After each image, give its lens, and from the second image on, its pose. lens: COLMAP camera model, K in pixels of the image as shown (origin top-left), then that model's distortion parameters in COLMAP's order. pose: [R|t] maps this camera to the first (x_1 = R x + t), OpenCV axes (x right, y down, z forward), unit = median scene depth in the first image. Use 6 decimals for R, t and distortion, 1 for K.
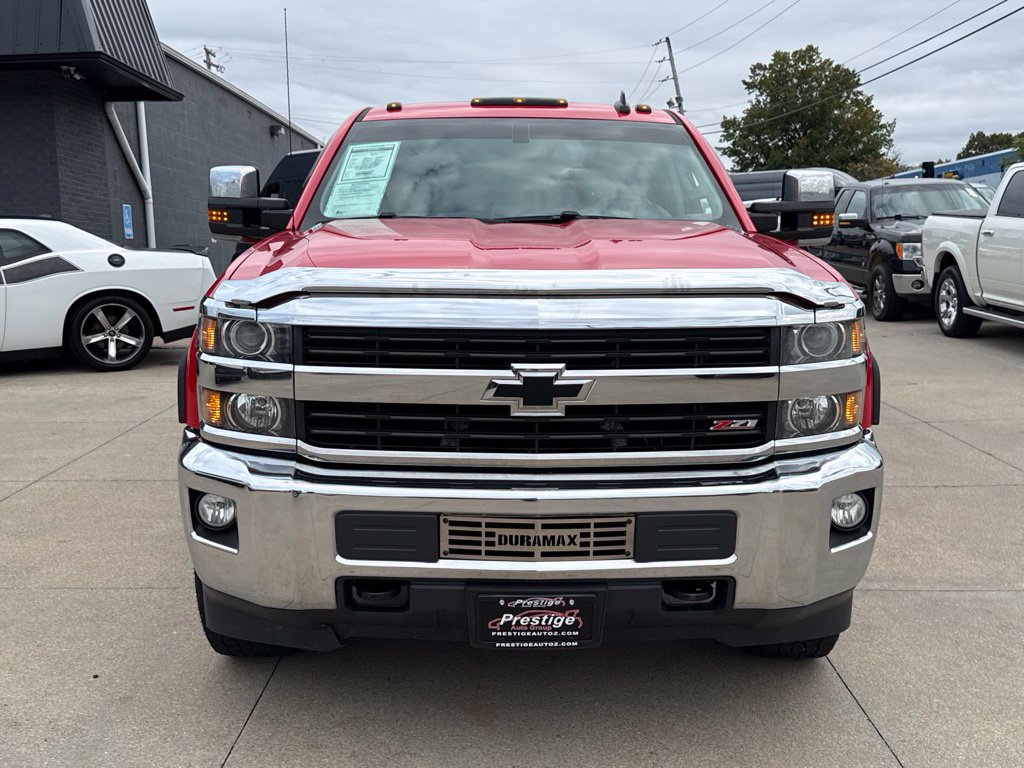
lens RADIAL K [[1128.2, 0, 512.0], [0, 1128.2, 394.7], [0, 0, 1]] dist [0.200041, -0.479199]
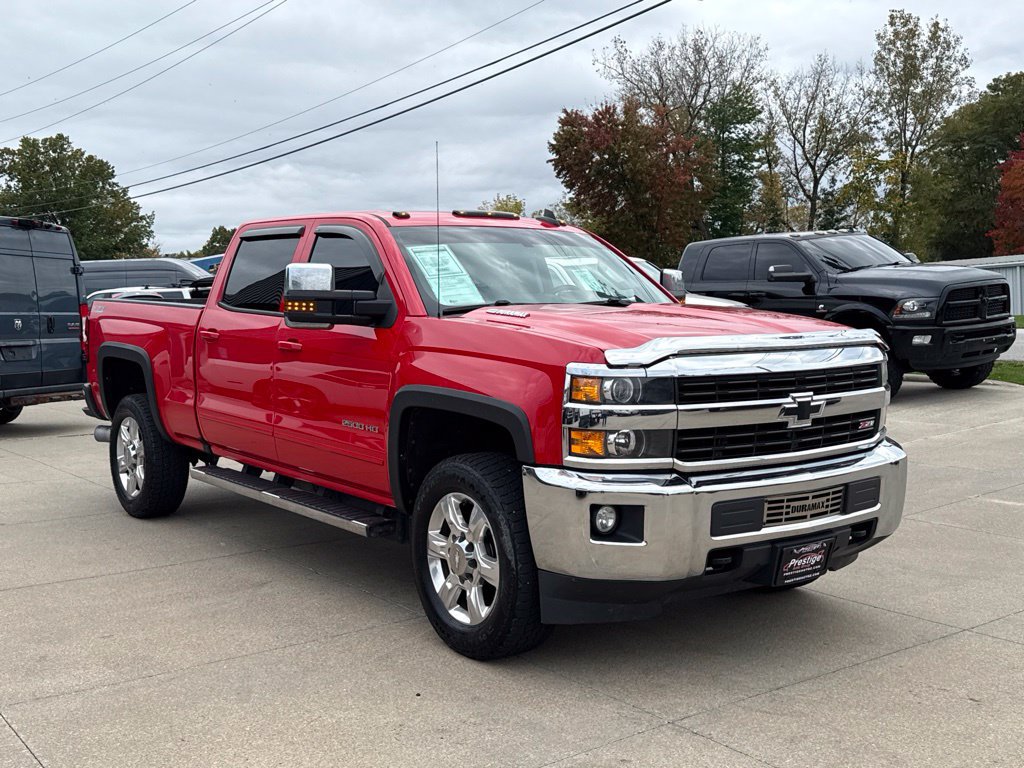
lens RADIAL K [[1128.2, 0, 512.0], [0, 1128.2, 394.7], [0, 0, 1]] dist [0.200041, -0.479199]
pose [[0.803893, -0.060183, 0.591721, -1.198733], [0.104848, 0.993627, -0.041383, -0.001568], [-0.585459, 0.095308, 0.805080, -0.030598]]
